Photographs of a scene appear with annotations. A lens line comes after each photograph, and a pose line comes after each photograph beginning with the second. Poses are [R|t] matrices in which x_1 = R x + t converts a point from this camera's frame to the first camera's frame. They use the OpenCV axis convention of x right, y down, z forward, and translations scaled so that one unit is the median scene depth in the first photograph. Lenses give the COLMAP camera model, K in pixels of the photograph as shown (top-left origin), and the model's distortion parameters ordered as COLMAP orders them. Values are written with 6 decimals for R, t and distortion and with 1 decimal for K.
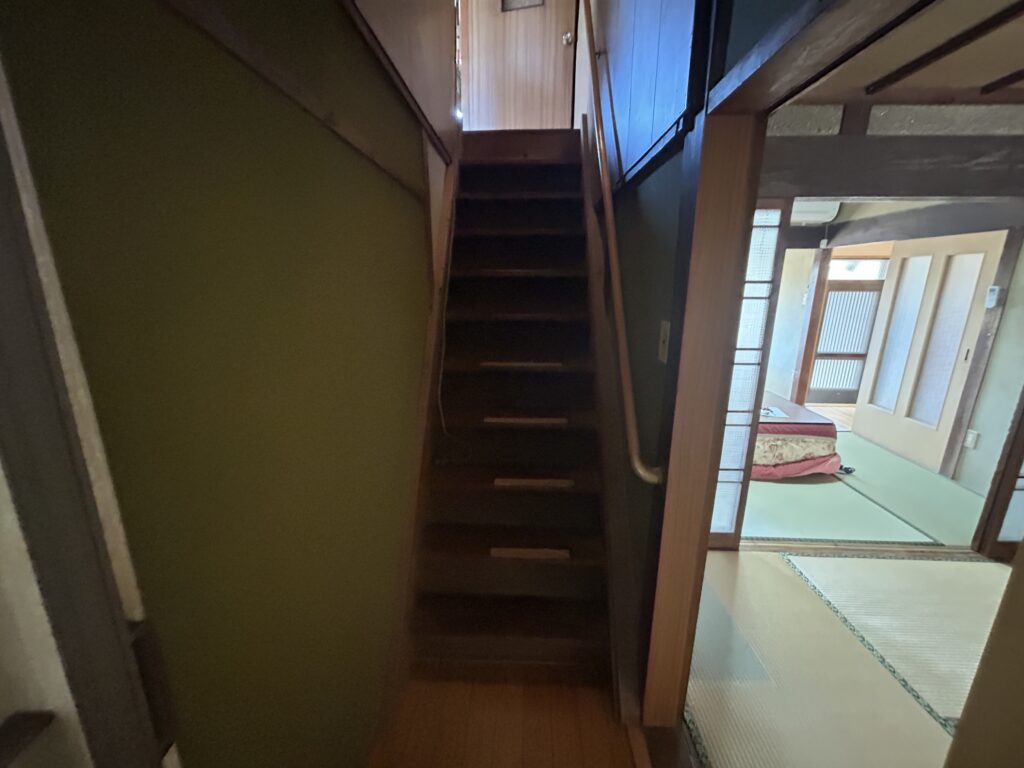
lens RADIAL K [[411.4, 0, 510.3], [0, 411.4, 383.7], [0, 0, 1]] dist [-0.000528, -0.000214]
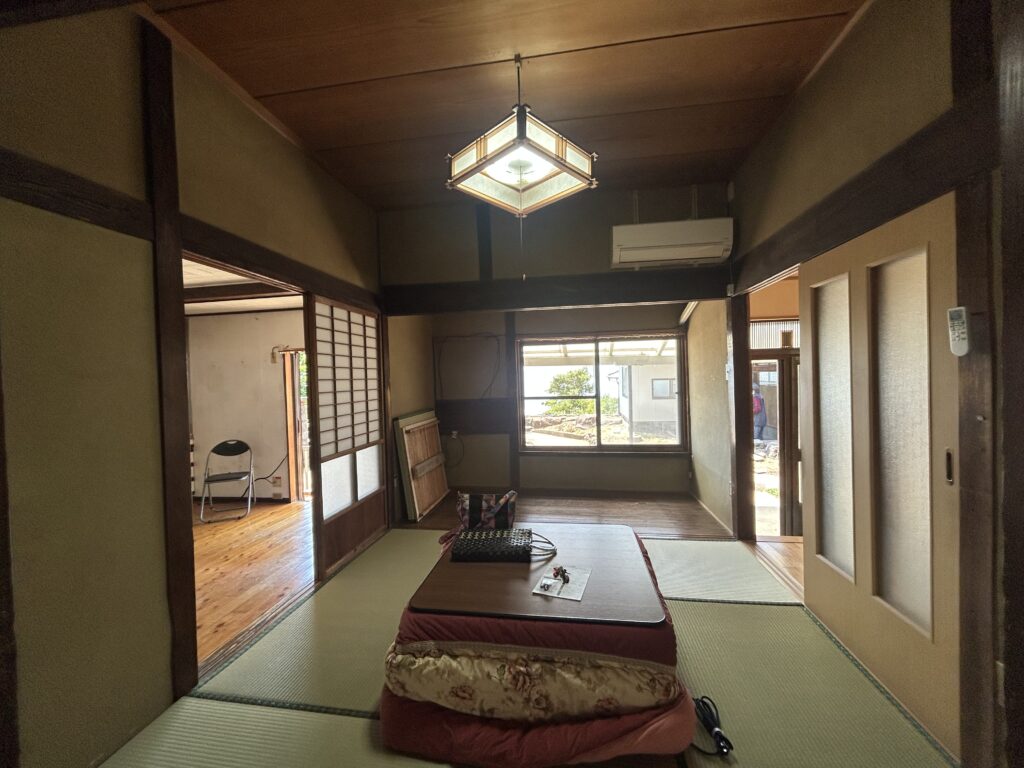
lens RADIAL K [[411.4, 0, 510.3], [0, 411.4, 383.7], [0, 0, 1]] dist [-0.000528, -0.000214]
pose [[0.992917, -0.031473, -0.114563, 0.684827], [0.004228, 0.973023, -0.230669, -0.054650], [0.118732, 0.228551, 0.966265, 0.491187]]
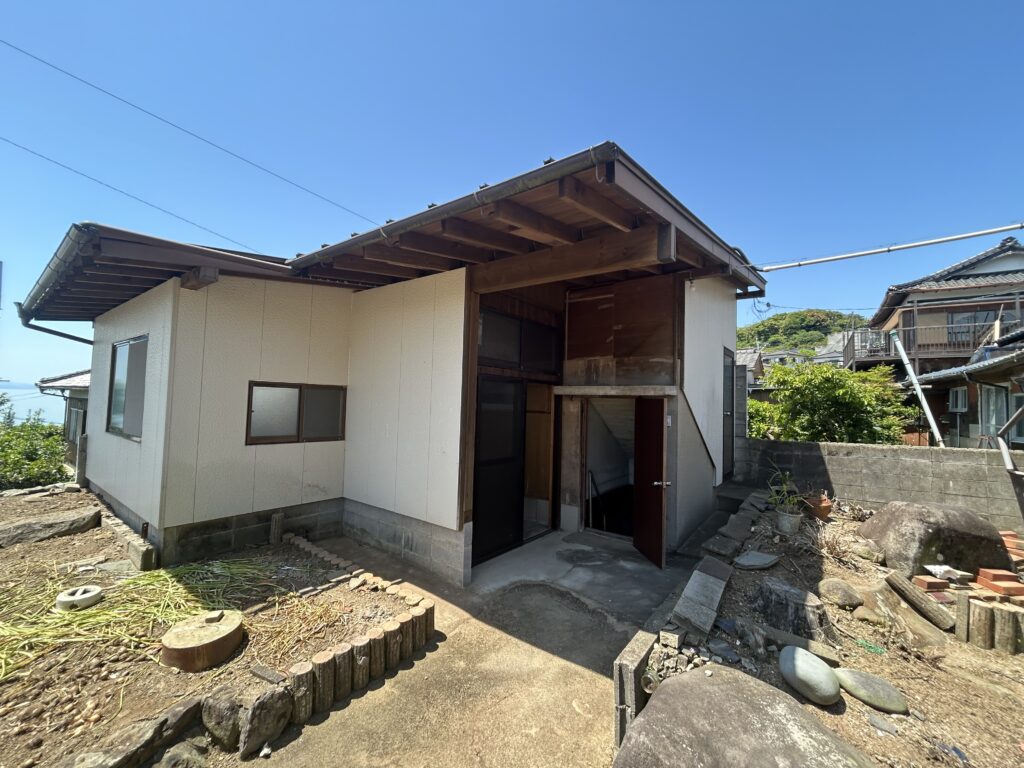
lens RADIAL K [[411.4, 0, 510.3], [0, 411.4, 383.7], [0, 0, 1]] dist [-0.000528, -0.000214]
pose [[0.560390, 0.049006, 0.826778, 0.988936], [0.178057, 0.967778, -0.178050, -0.632732], [-0.808863, 0.246991, 0.533607, 3.163447]]
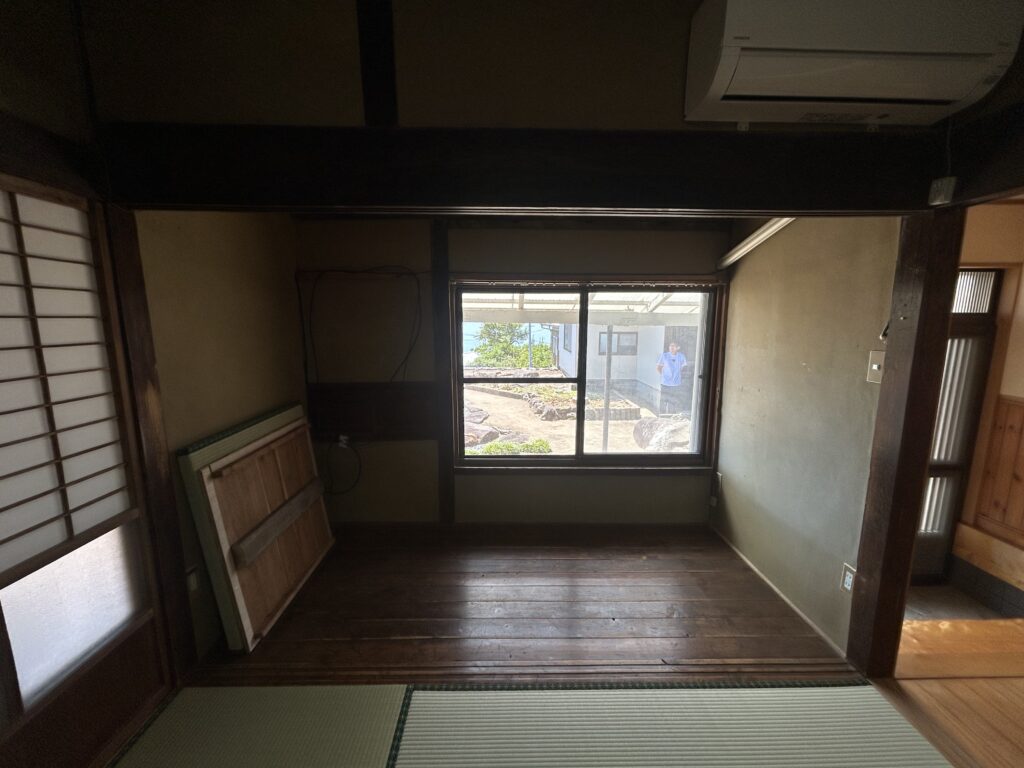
lens RADIAL K [[411.4, 0, 510.3], [0, 411.4, 383.7], [0, 0, 1]] dist [-0.000528, -0.000214]
pose [[0.998232, -0.013982, 0.057769, 0.614093], [0.019243, 0.995615, -0.091544, -0.257264], [-0.056236, 0.092494, 0.994124, 1.049579]]
